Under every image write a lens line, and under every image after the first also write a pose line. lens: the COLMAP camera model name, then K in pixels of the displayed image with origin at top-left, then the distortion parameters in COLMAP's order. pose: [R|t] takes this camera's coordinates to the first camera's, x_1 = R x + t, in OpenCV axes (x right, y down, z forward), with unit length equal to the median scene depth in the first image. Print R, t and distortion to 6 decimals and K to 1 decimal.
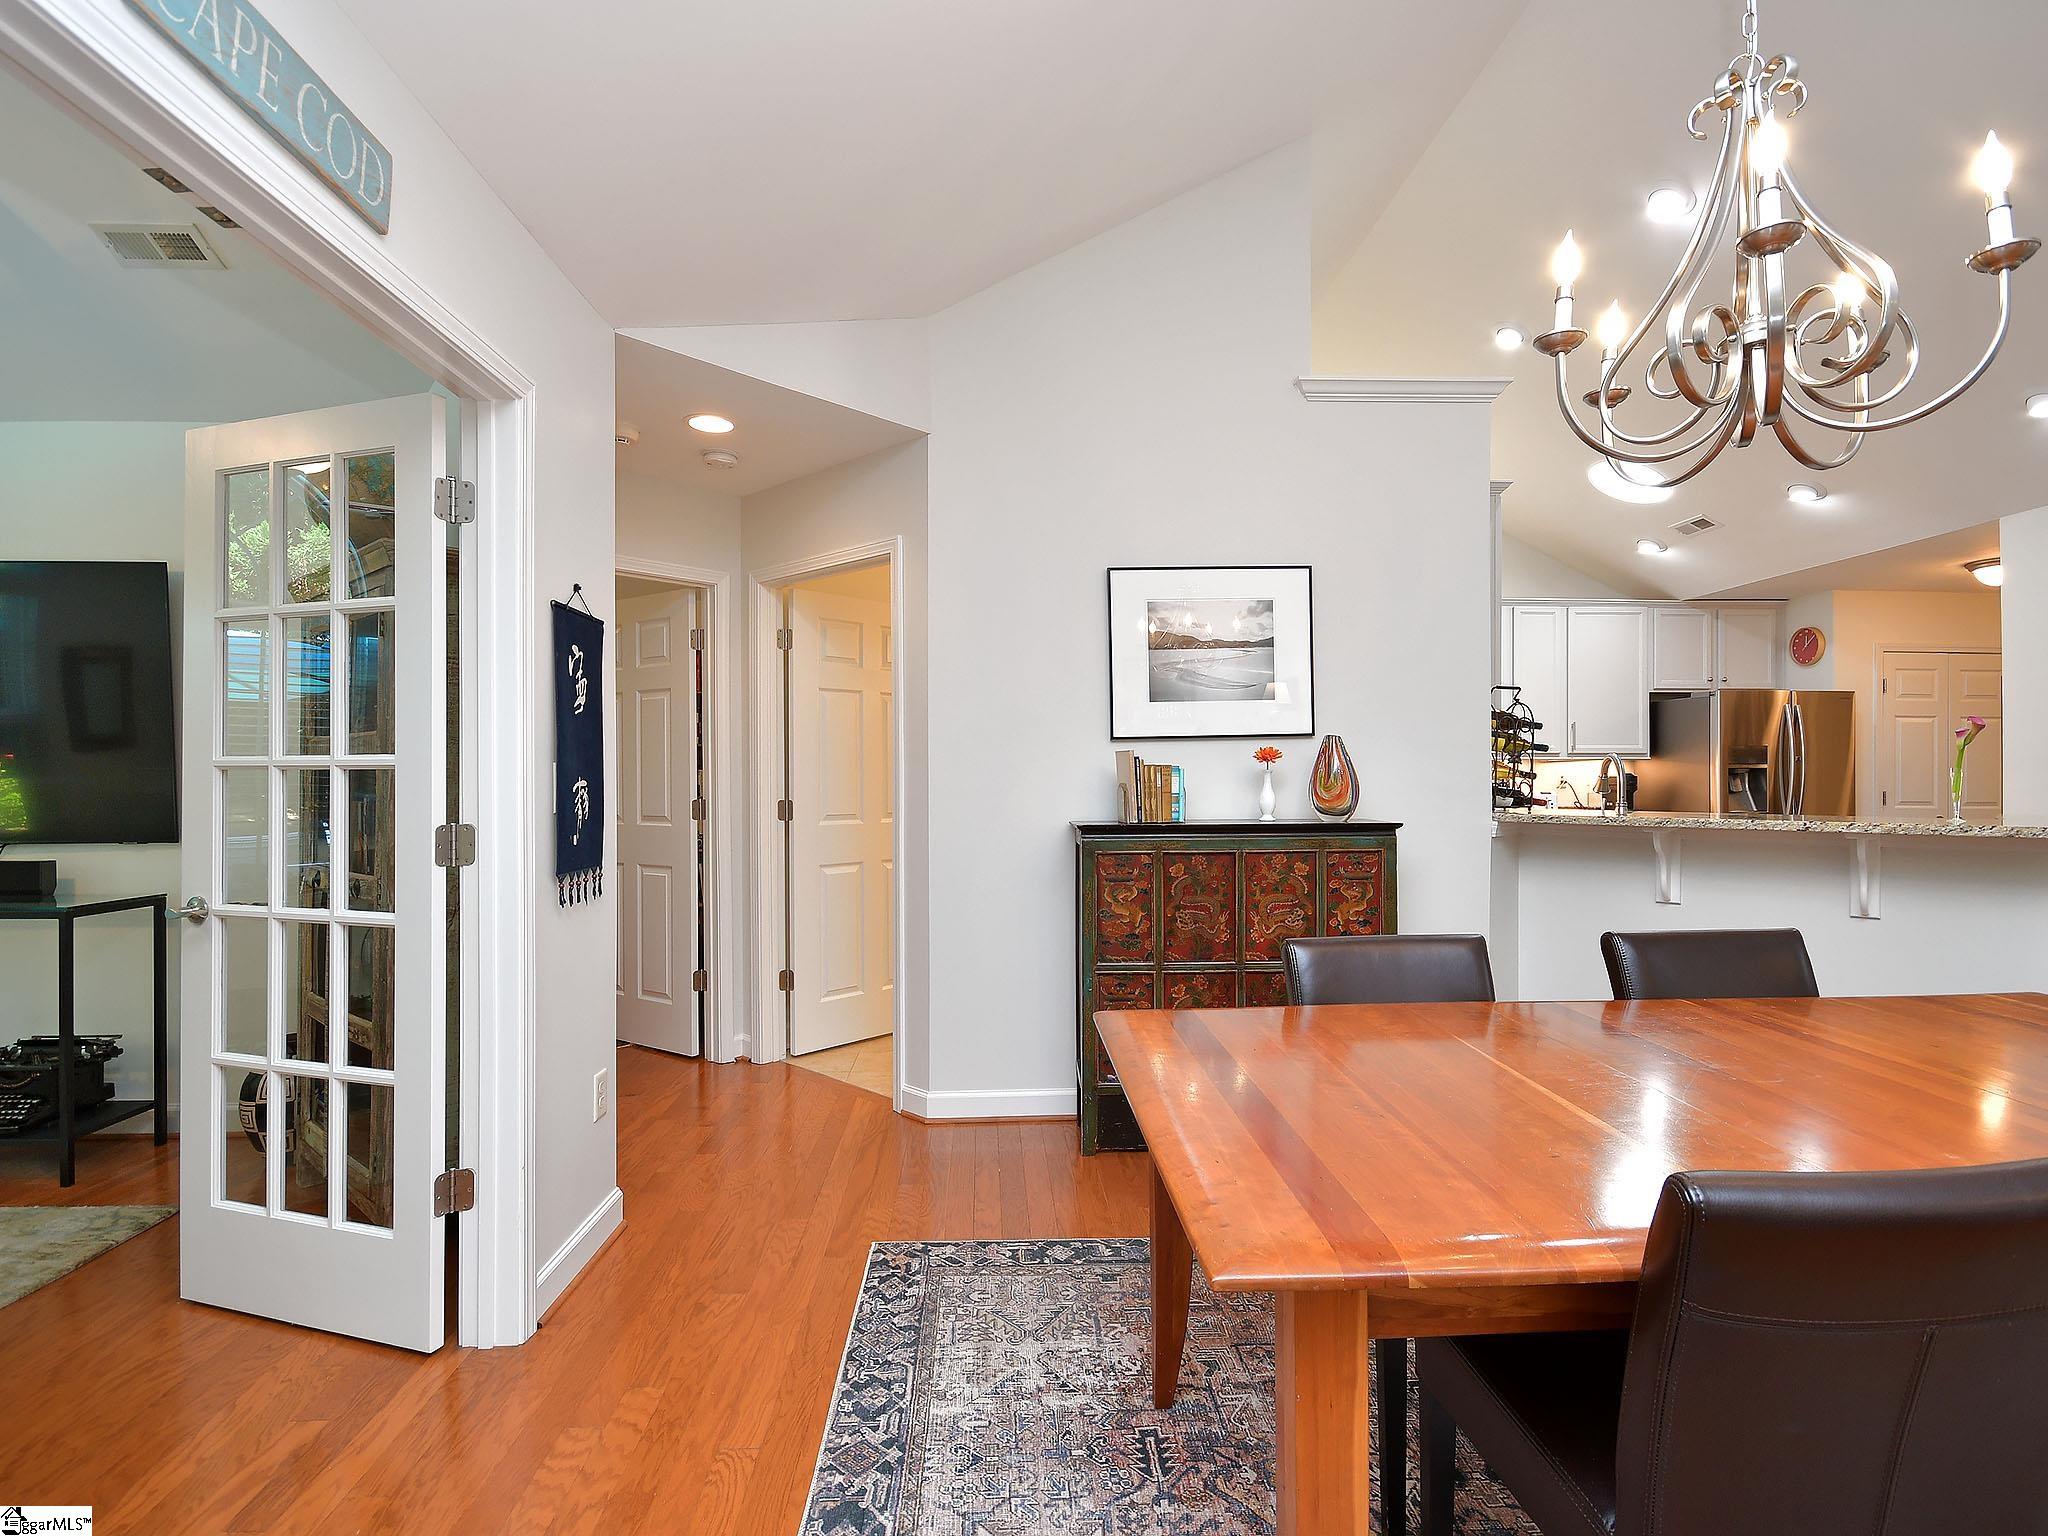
lens RADIAL K [[979.2, 0, 1024.0], [0, 979.2, 768.0], [0, 0, 1]] dist [-0.003972, -0.000616]
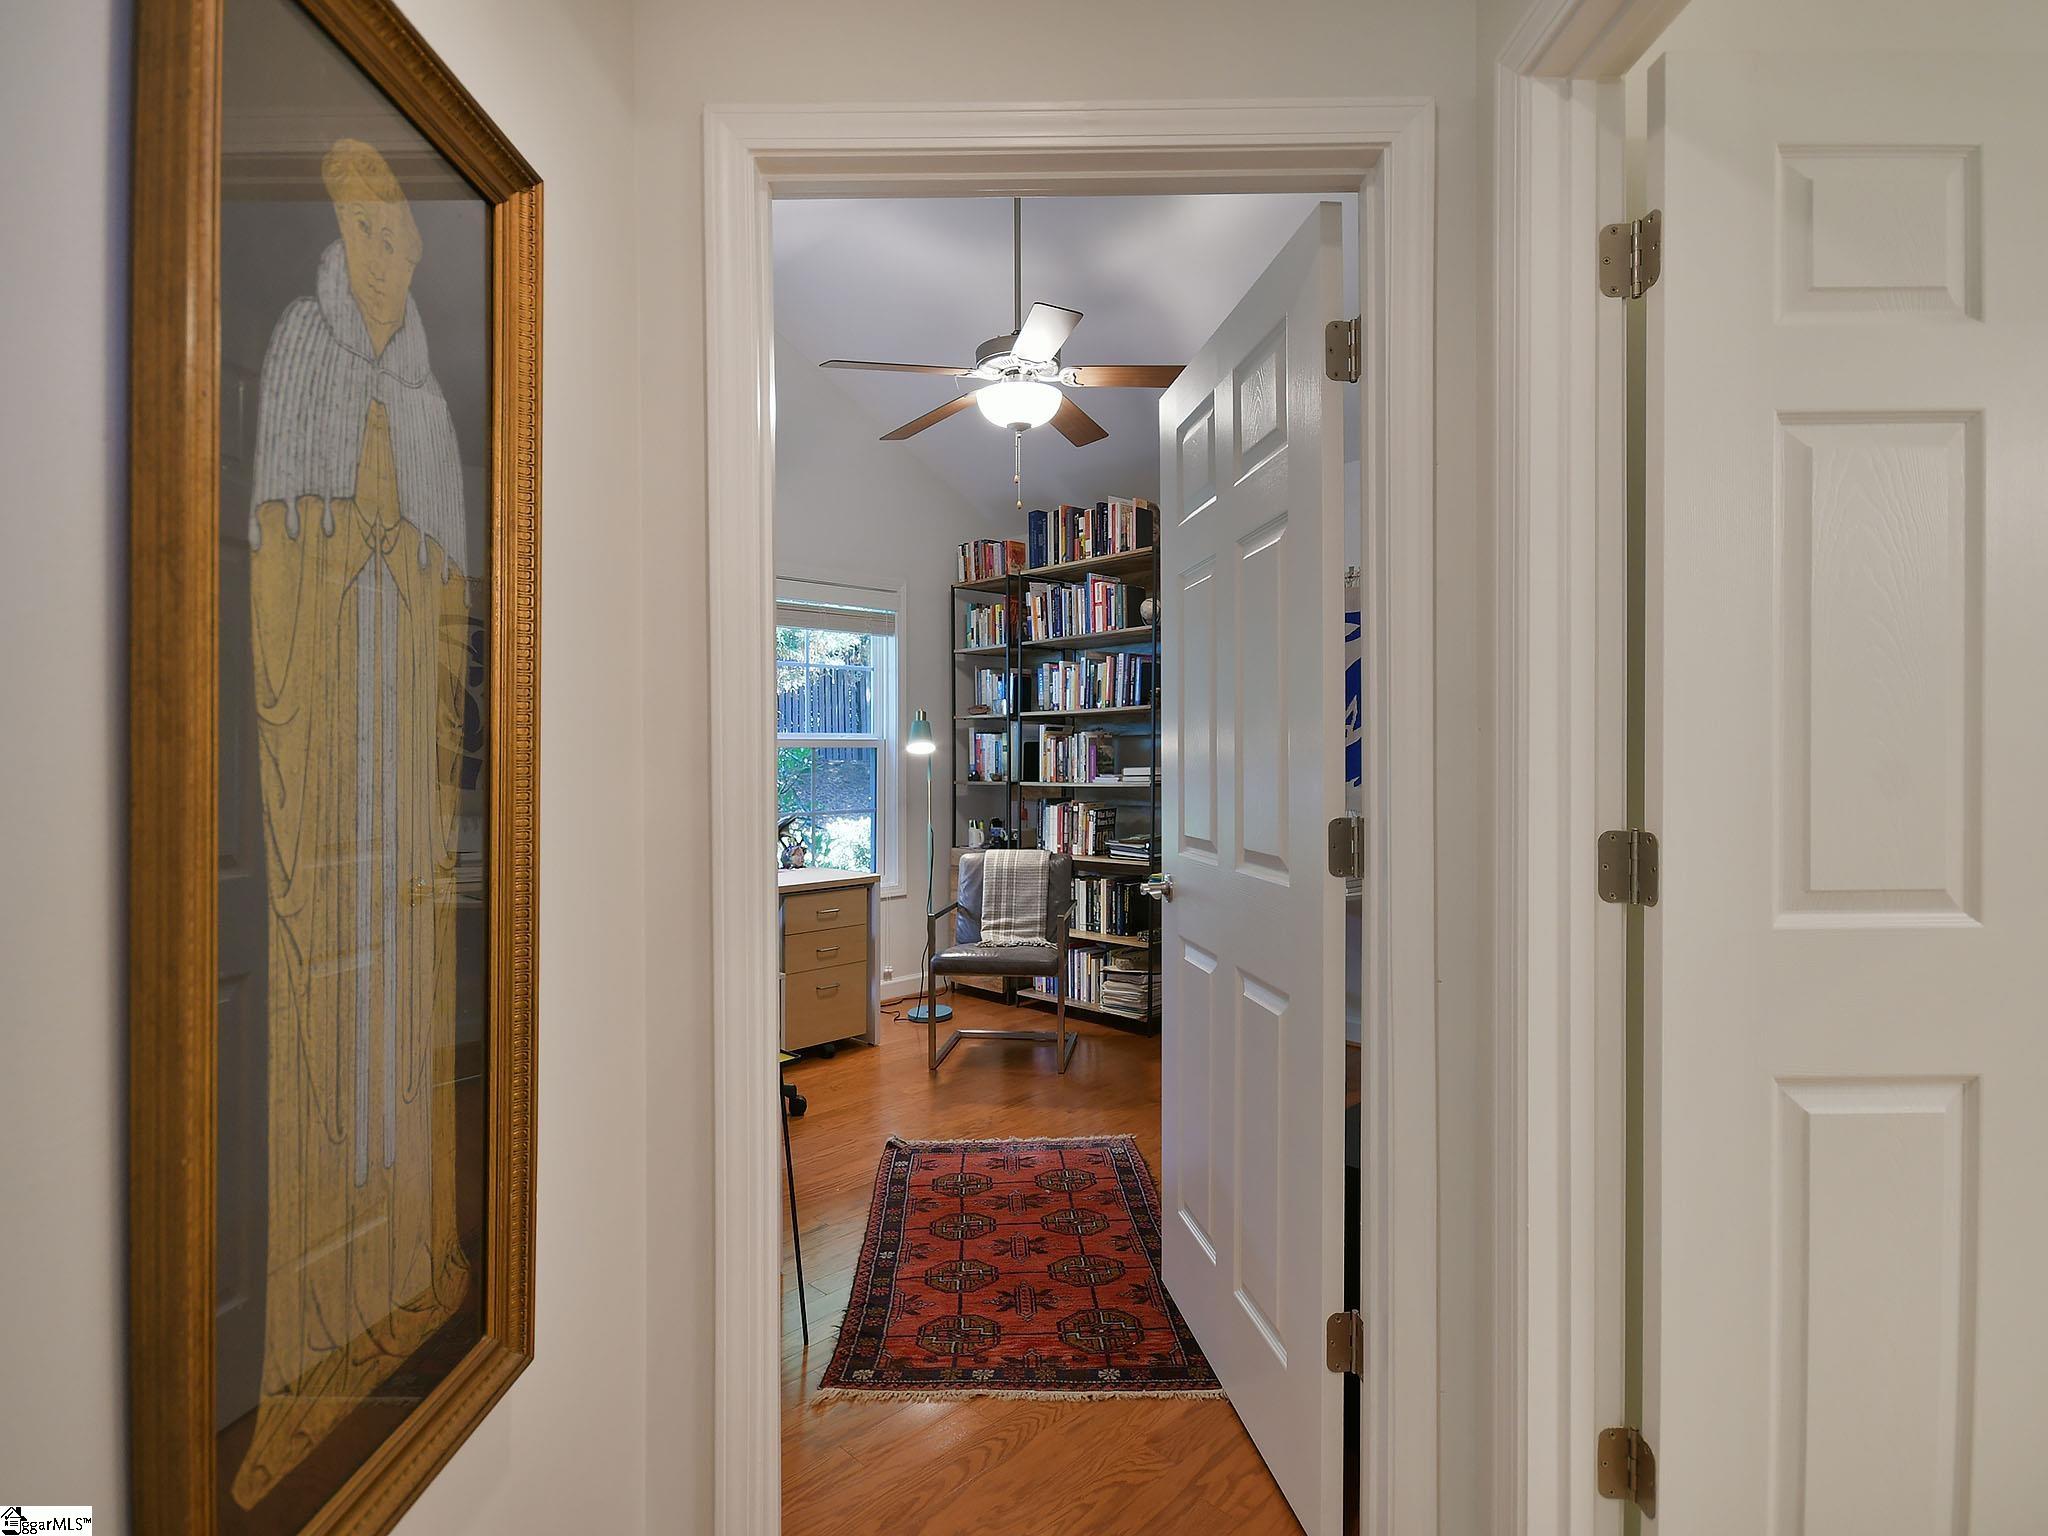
lens RADIAL K [[1013.4, 0, 1024.0], [0, 1013.4, 768.0], [0, 0, 1]] dist [0.000804, 0.000335]
pose [[0.682520, 0.009557, -0.730804, -0.184296], [0.001290, 0.999897, 0.014281, 0.012658], [0.730865, -0.010690, 0.682438, 0.830574]]
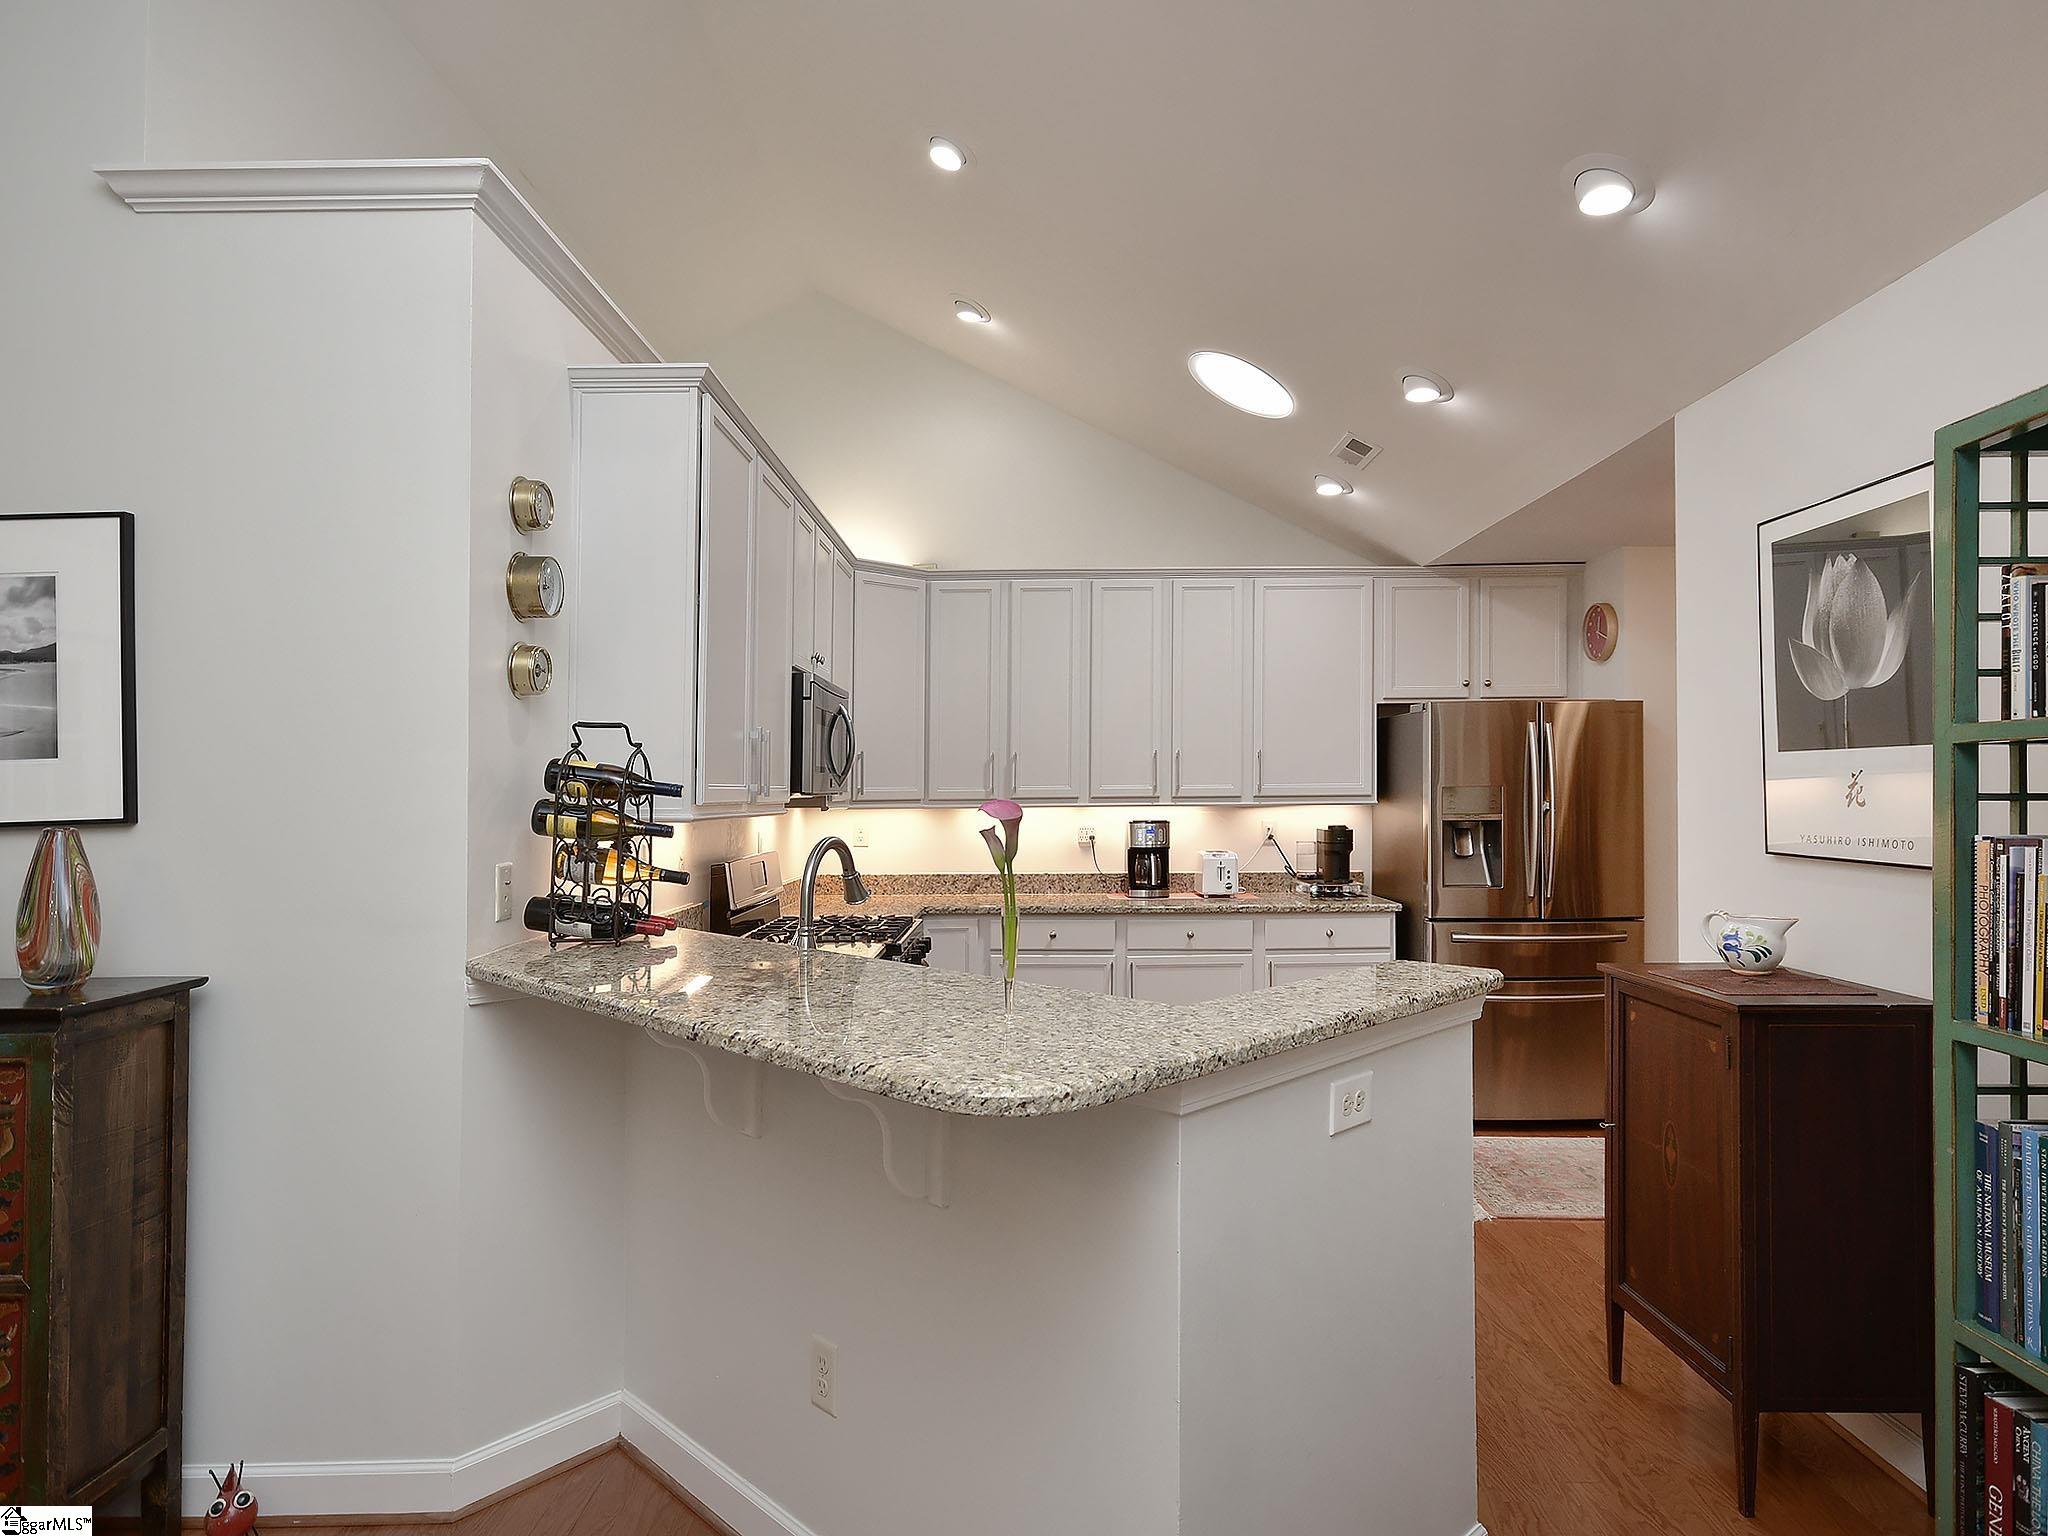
lens RADIAL K [[1192.1, 0, 1024.0], [0, 1192.1, 768.0], [0, 0, 1]] dist [0.005391, 0.003133]
pose [[0.999650, -0.011527, -0.023812, 0.815189], [0.011213, 0.999849, -0.013297, -0.049610], [0.023961, 0.013026, 0.999628, 0.346944]]
